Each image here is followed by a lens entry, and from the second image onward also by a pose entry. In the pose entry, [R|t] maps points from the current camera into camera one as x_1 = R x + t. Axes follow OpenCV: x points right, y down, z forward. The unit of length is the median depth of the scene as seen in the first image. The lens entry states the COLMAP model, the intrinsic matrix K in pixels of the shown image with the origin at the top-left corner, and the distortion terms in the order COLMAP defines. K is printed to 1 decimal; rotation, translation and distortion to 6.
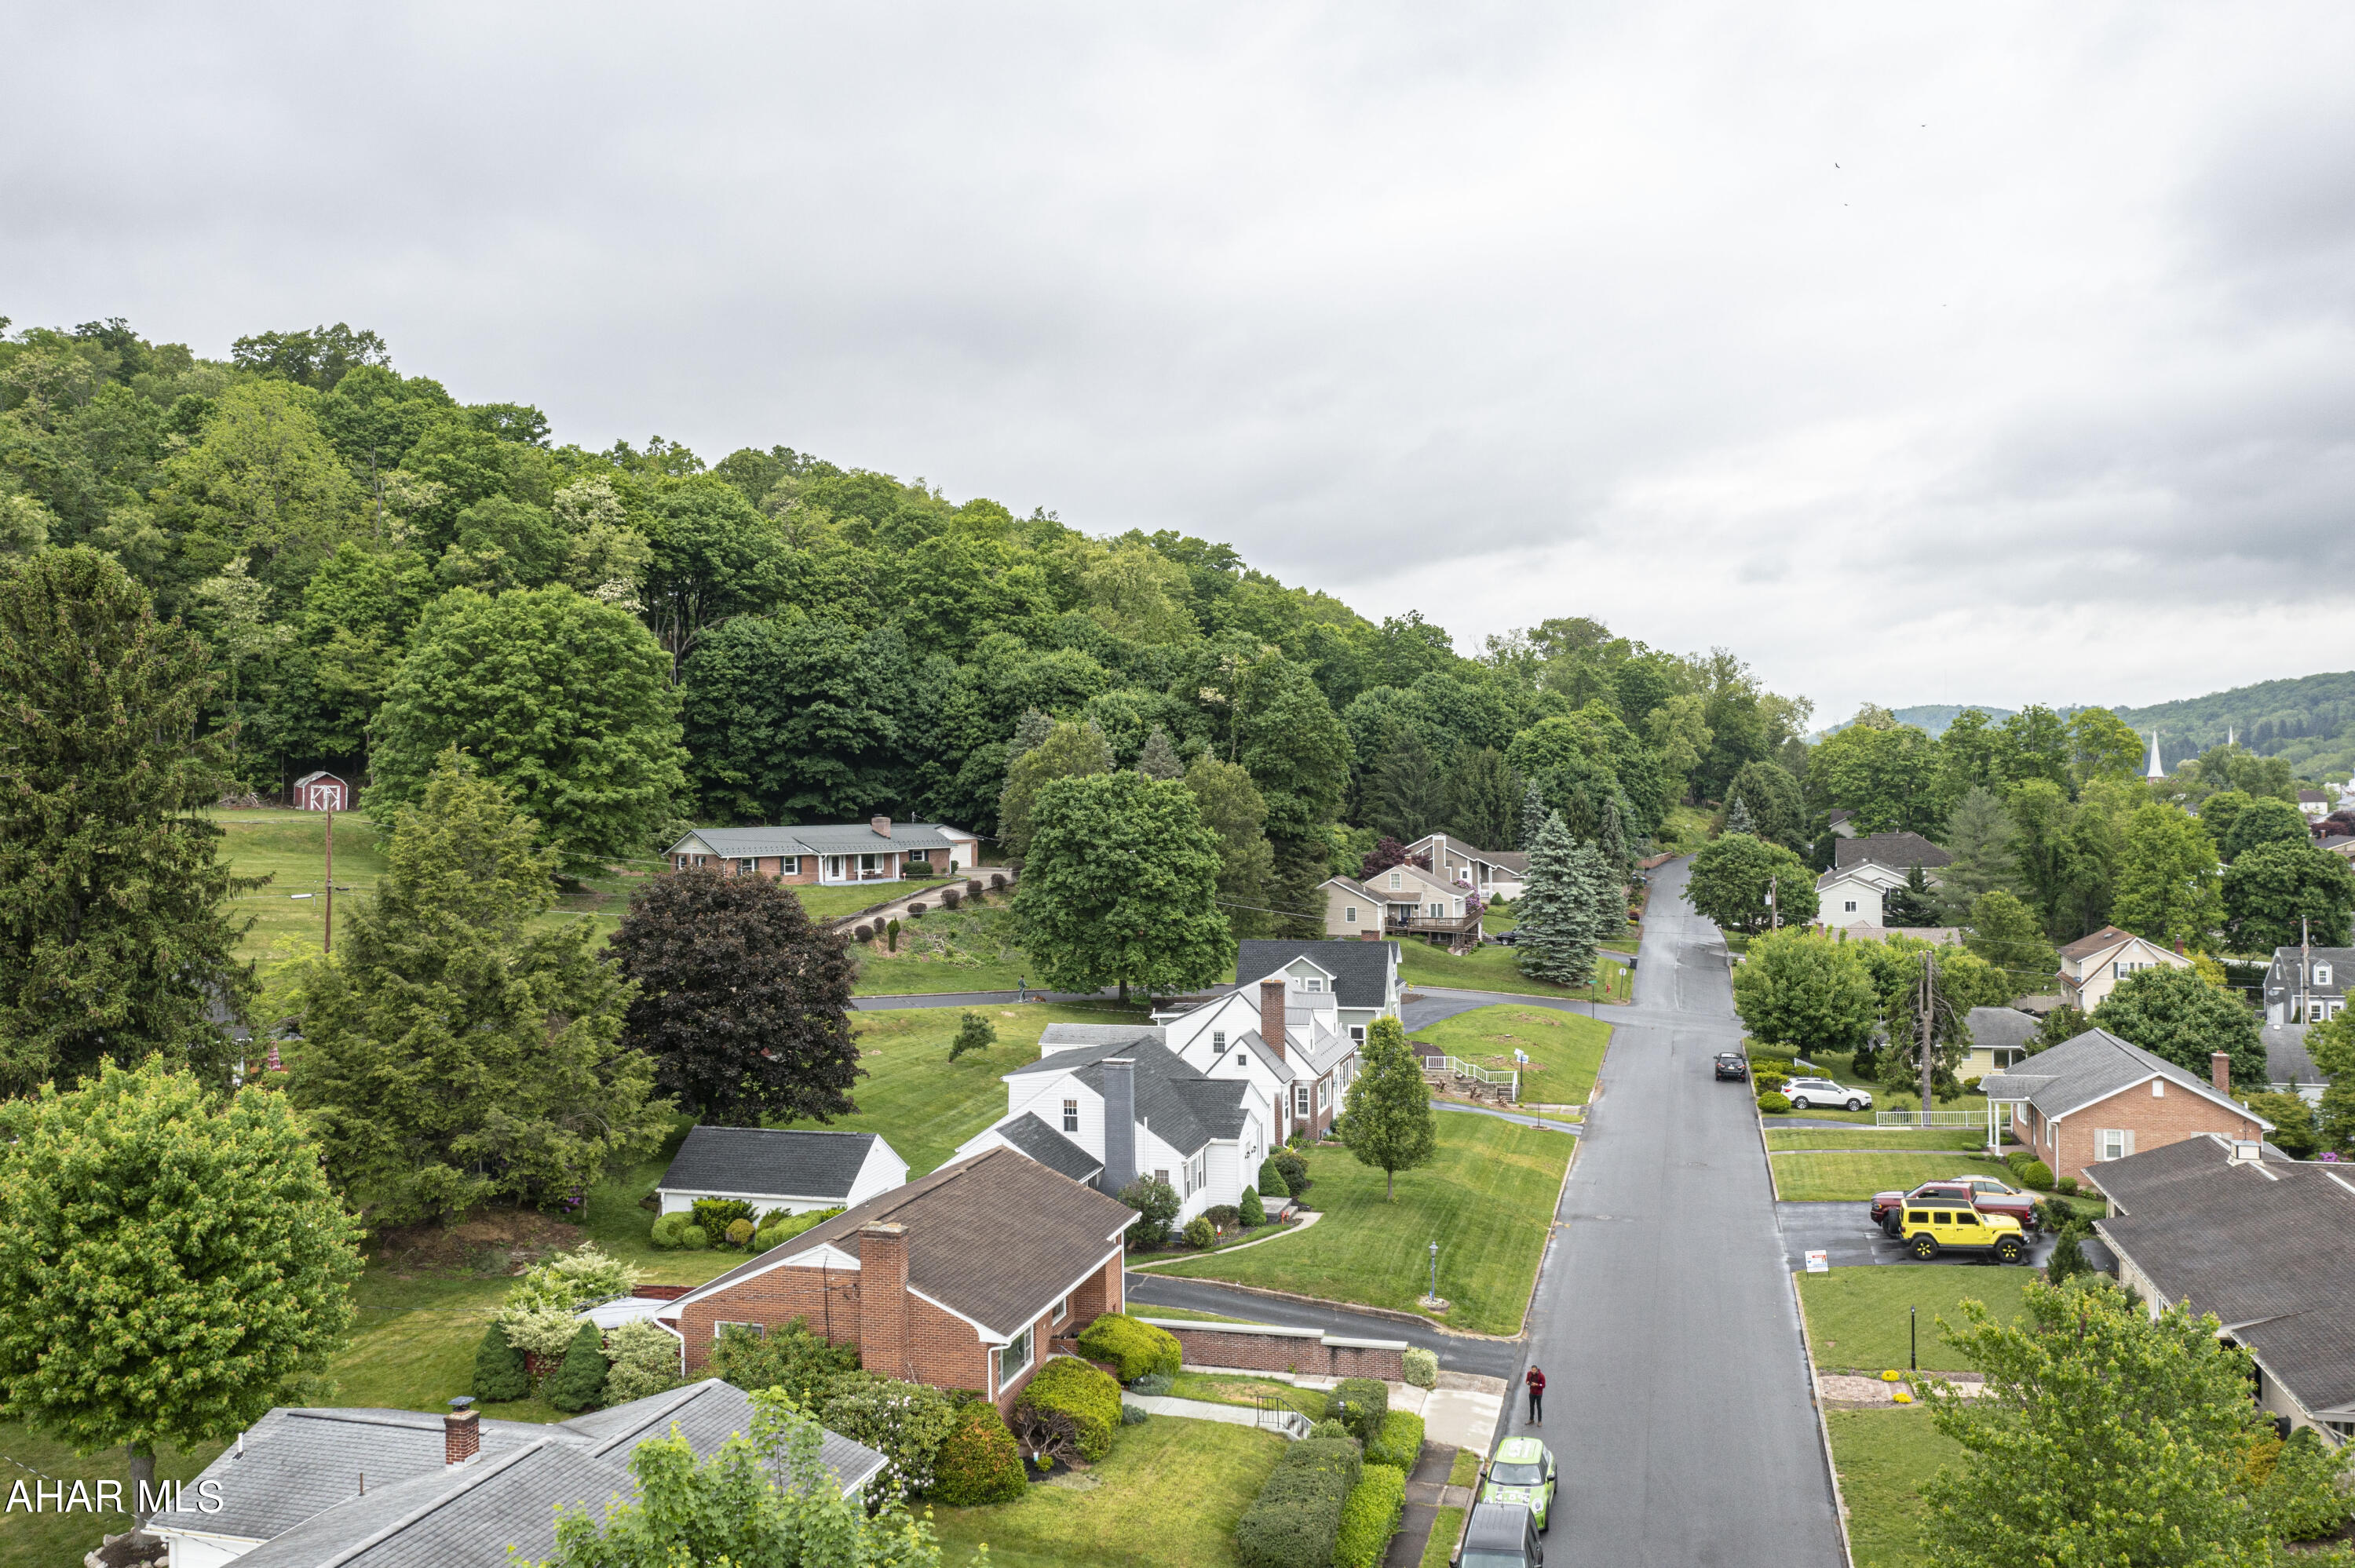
lens RADIAL K [[1850.8, 0, 1166.9], [0, 1850.8, 778.9], [0, 0, 1]] dist [-0.014423, 0.009918]
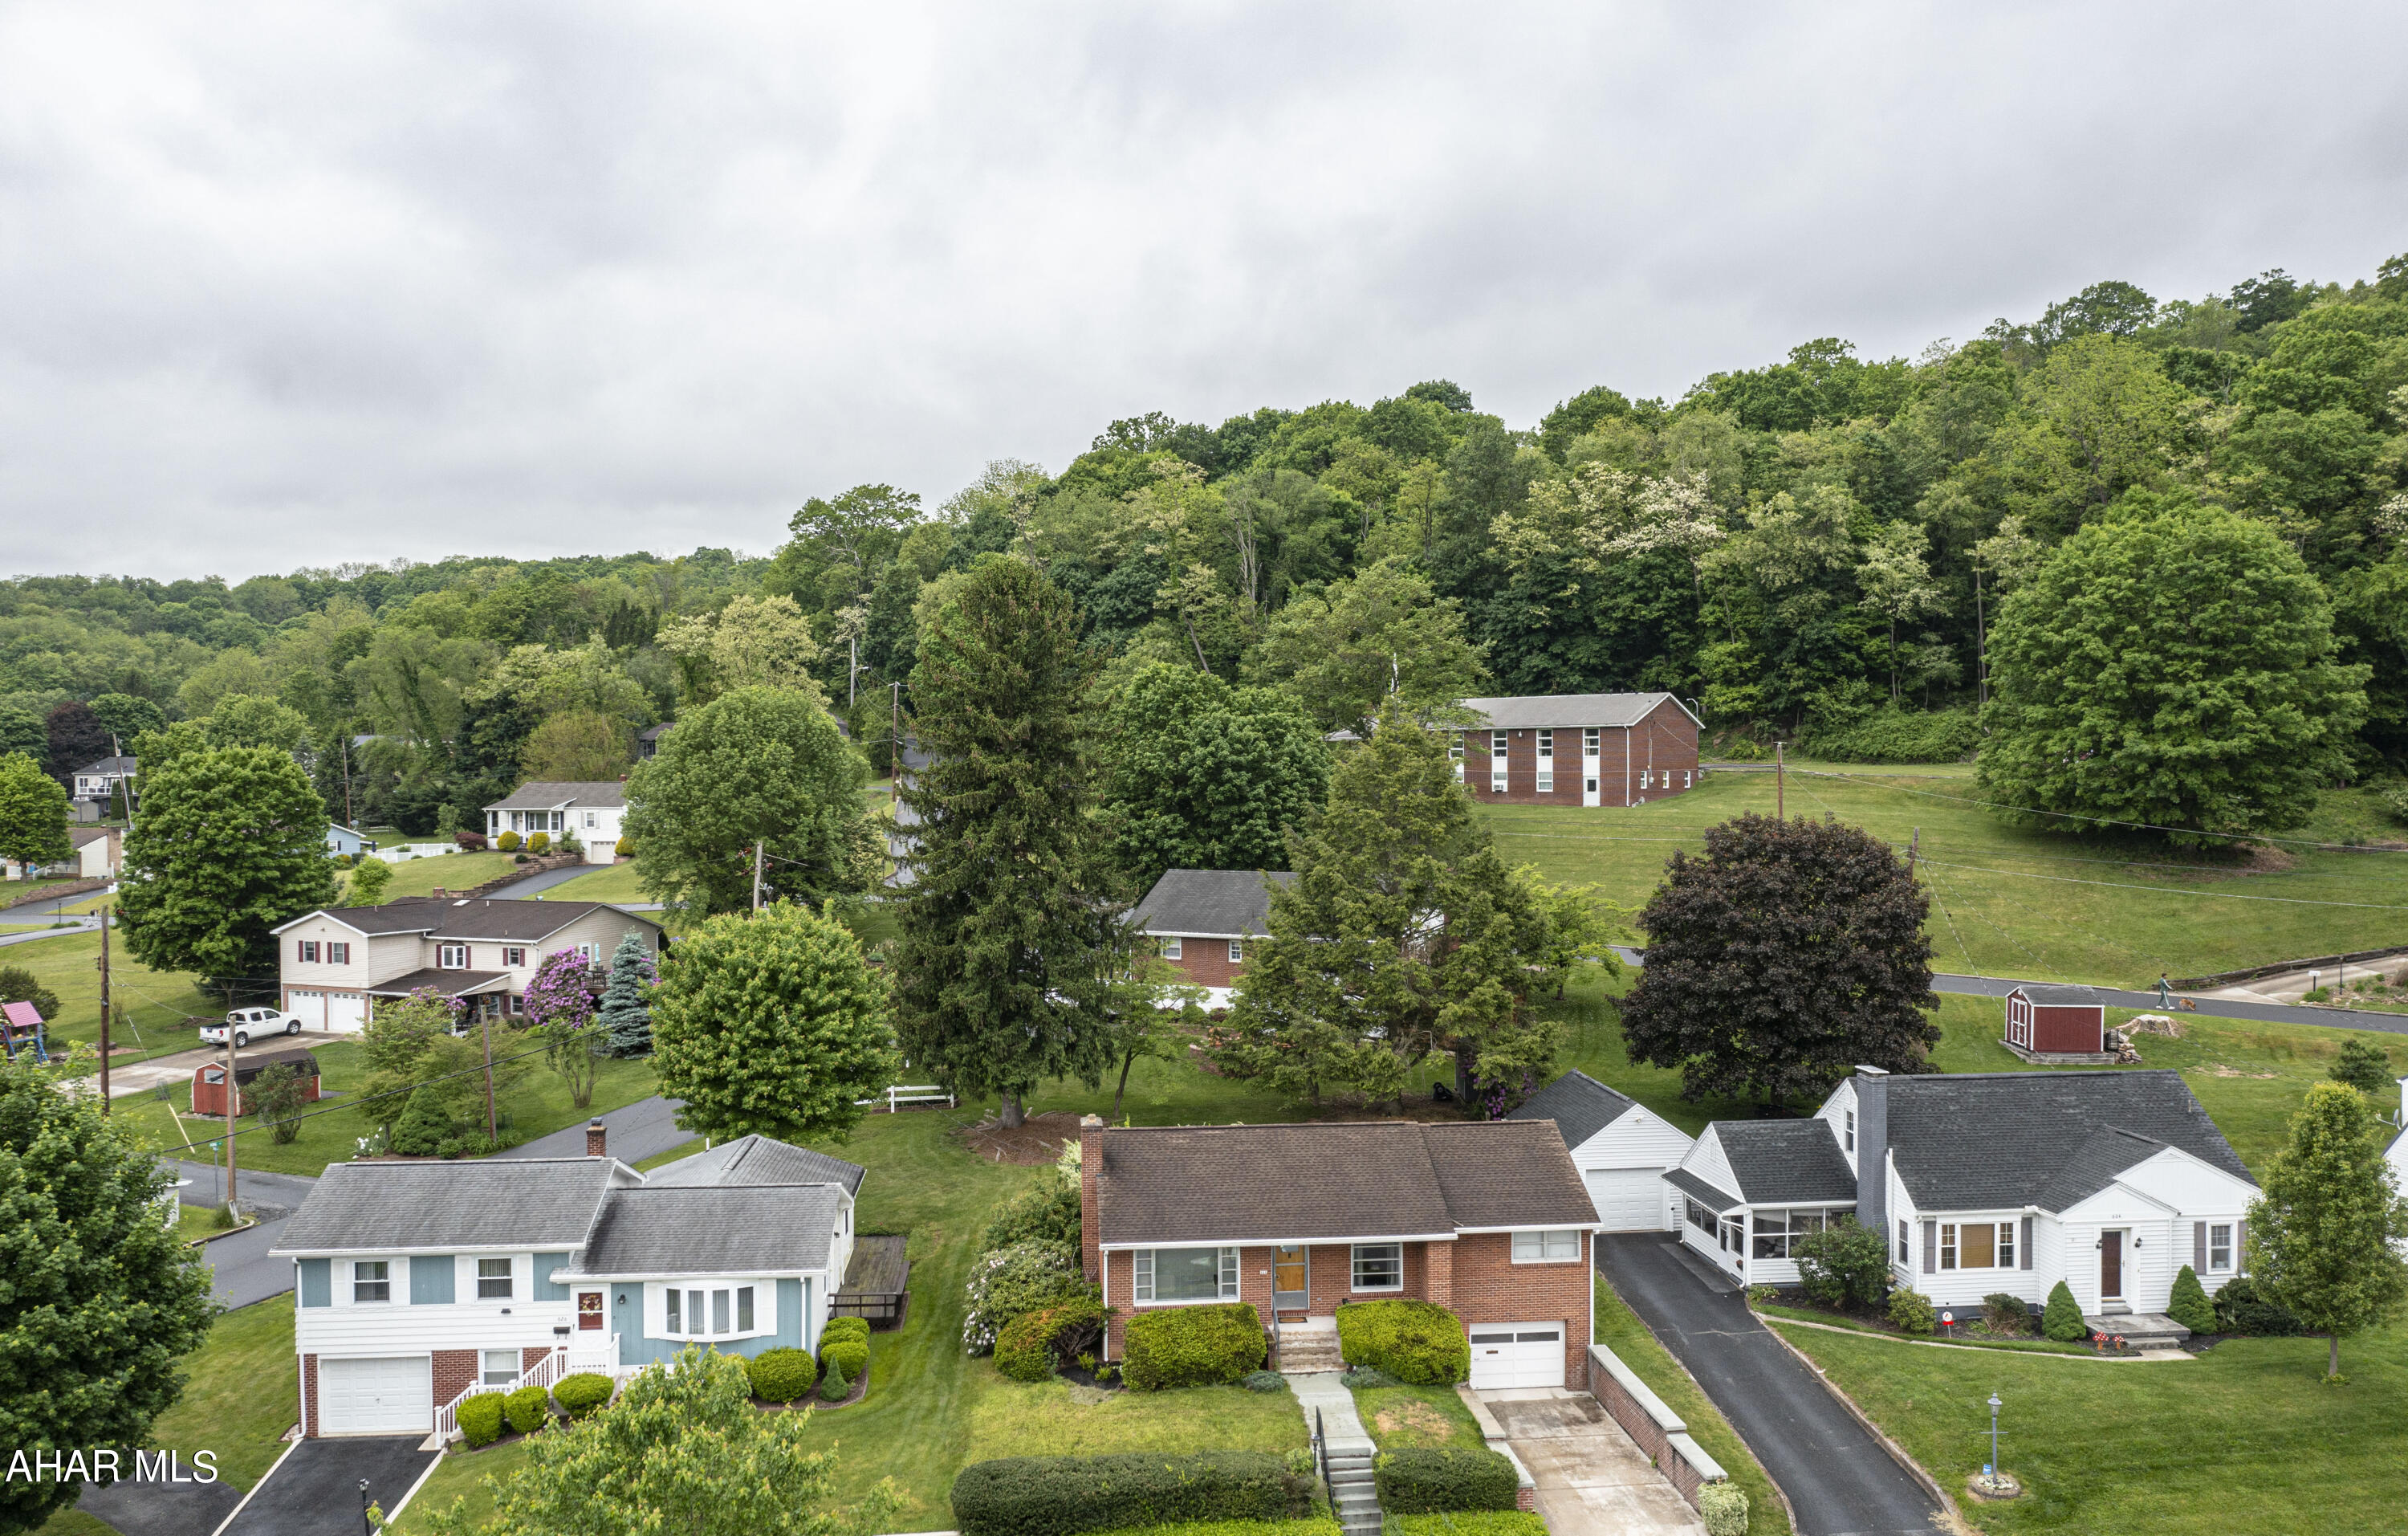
lens RADIAL K [[1902.8, 0, 1204.0], [0, 1902.8, 768.0], [0, 0, 1]] dist [-0.012305, -0.003032]
pose [[0.356355, 0.004660, -0.934339, 0.356847], [0.002127, 0.999981, 0.005799, 0.011462], [0.934348, -0.004054, 0.356338, 0.259271]]
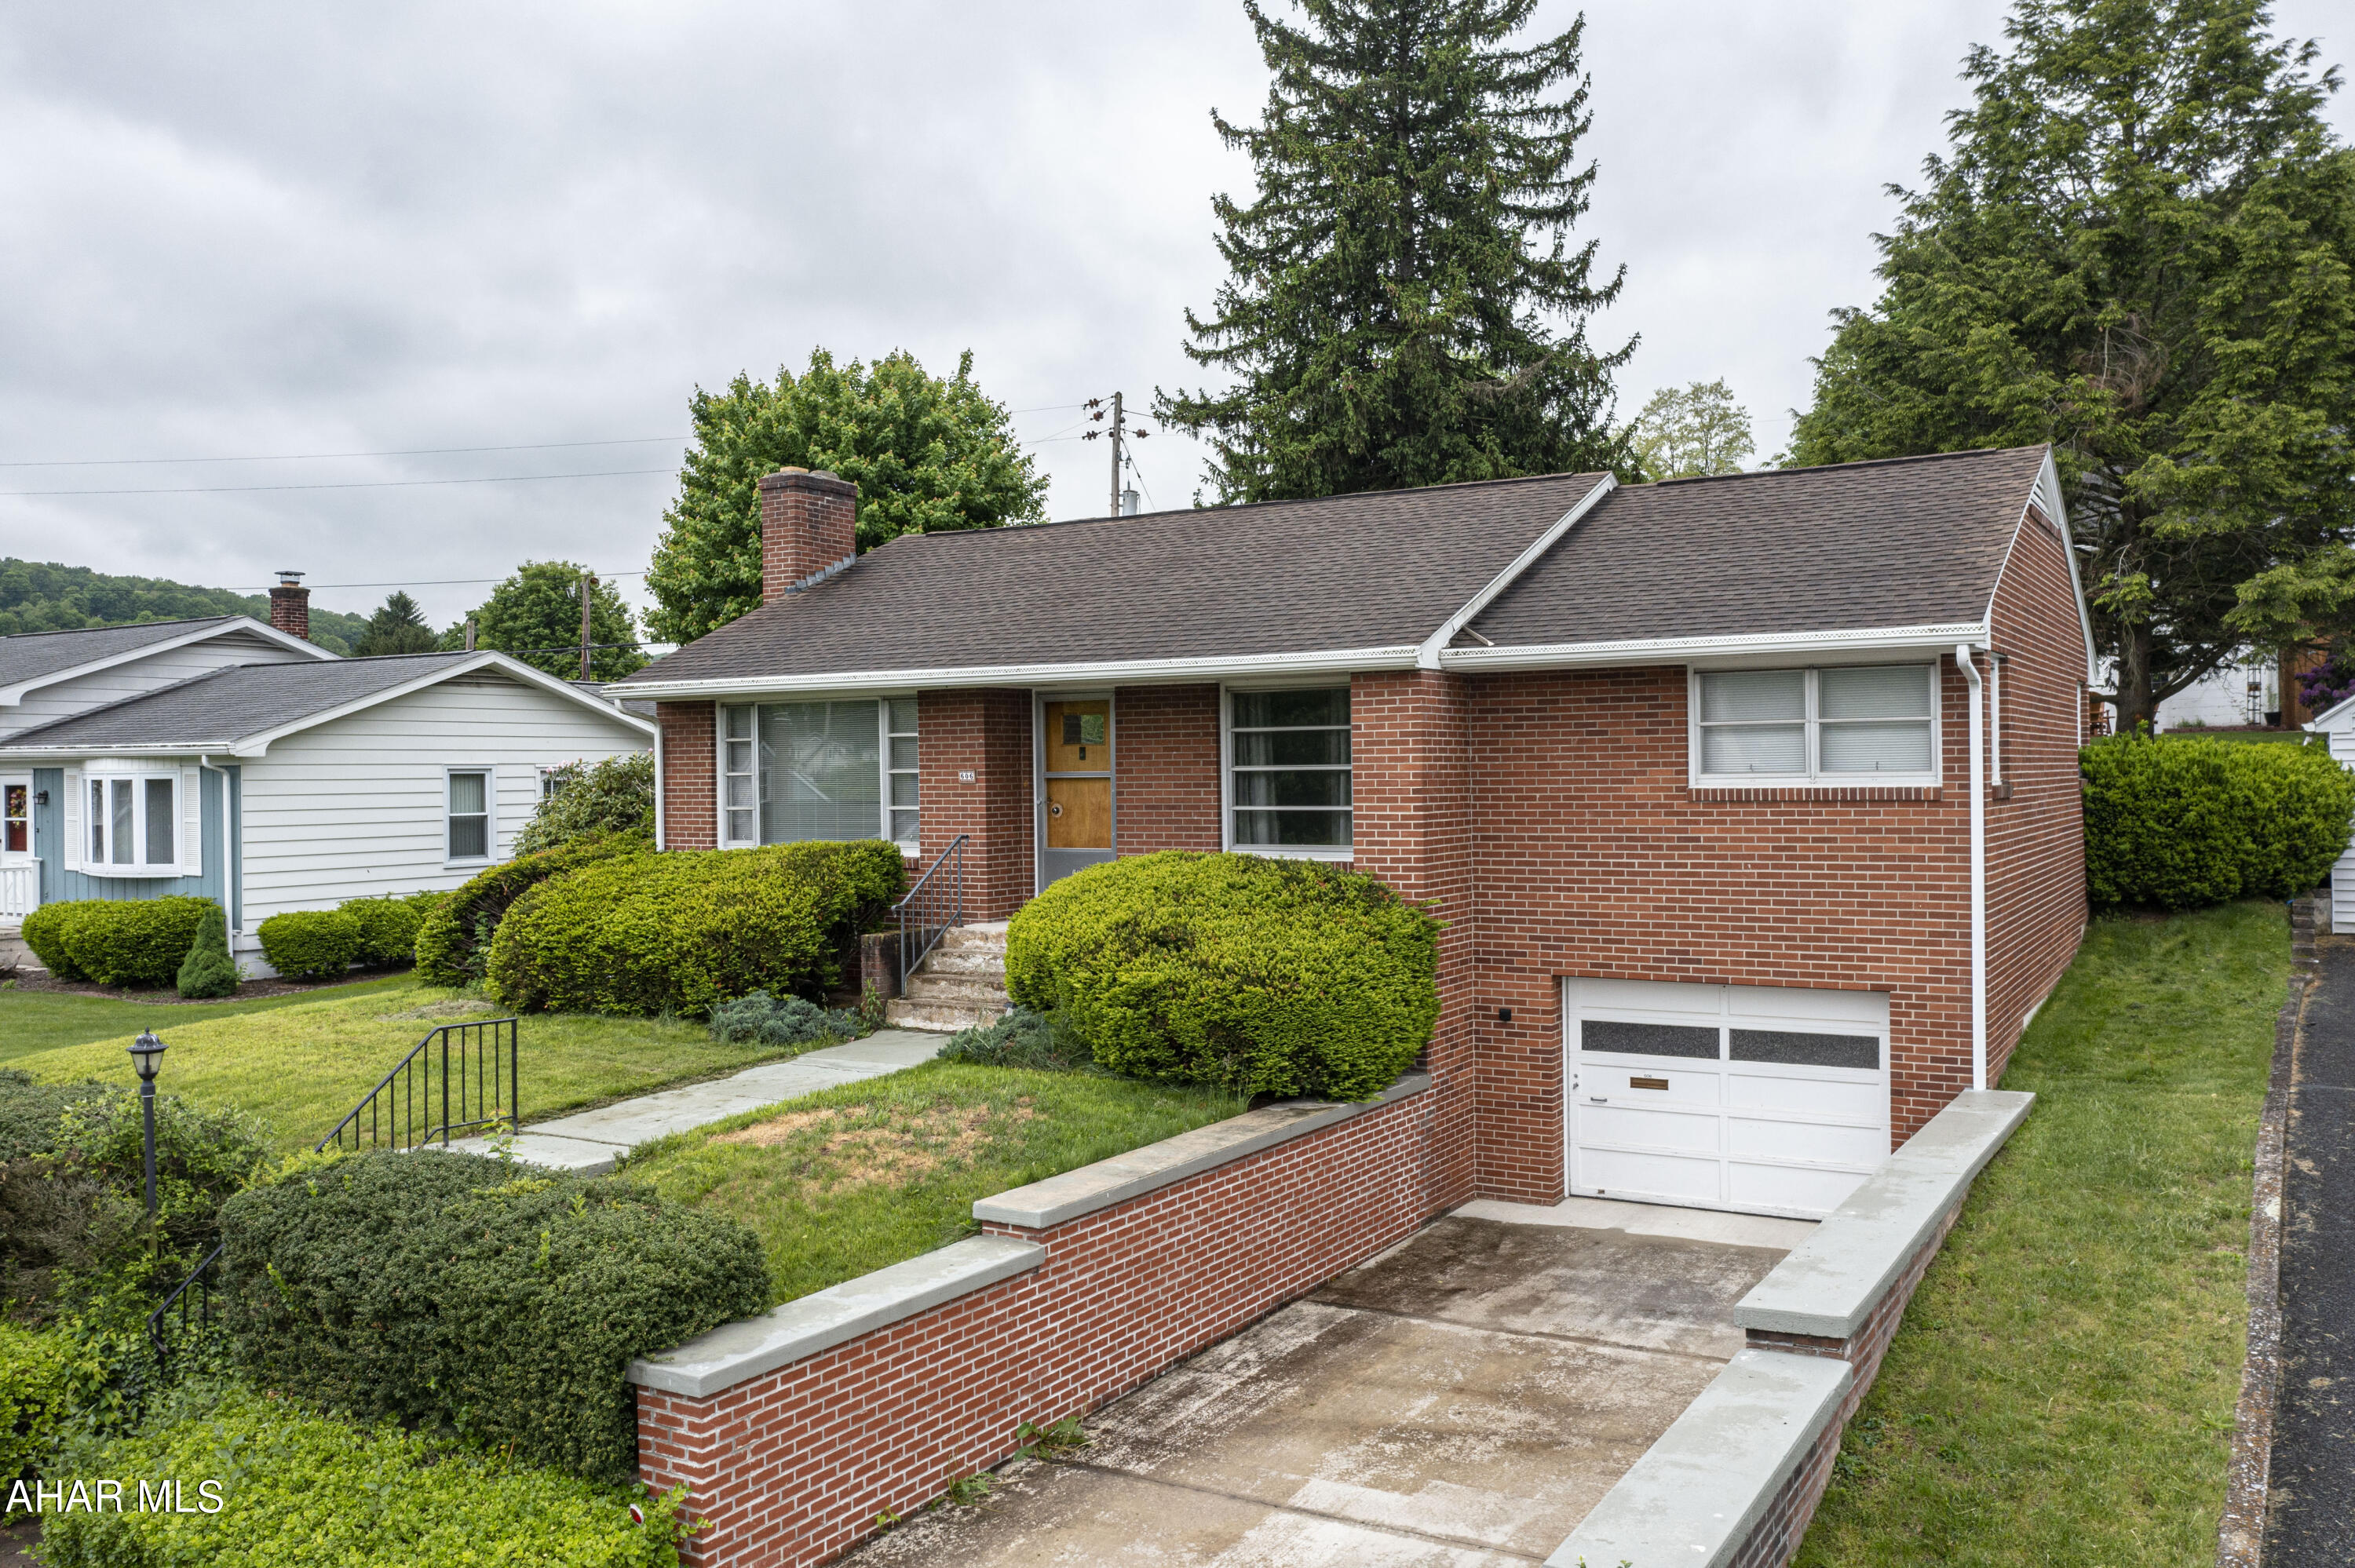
lens RADIAL K [[1850.8, 0, 1166.9], [0, 1850.8, 778.9], [0, 0, 1]] dist [-0.014423, 0.009918]
pose [[-0.278061, 0.018346, -0.960388, 0.113132], [0.016580, 0.999760, 0.014297, 0.122278], [0.960420, -0.011947, -0.278298, 0.476249]]
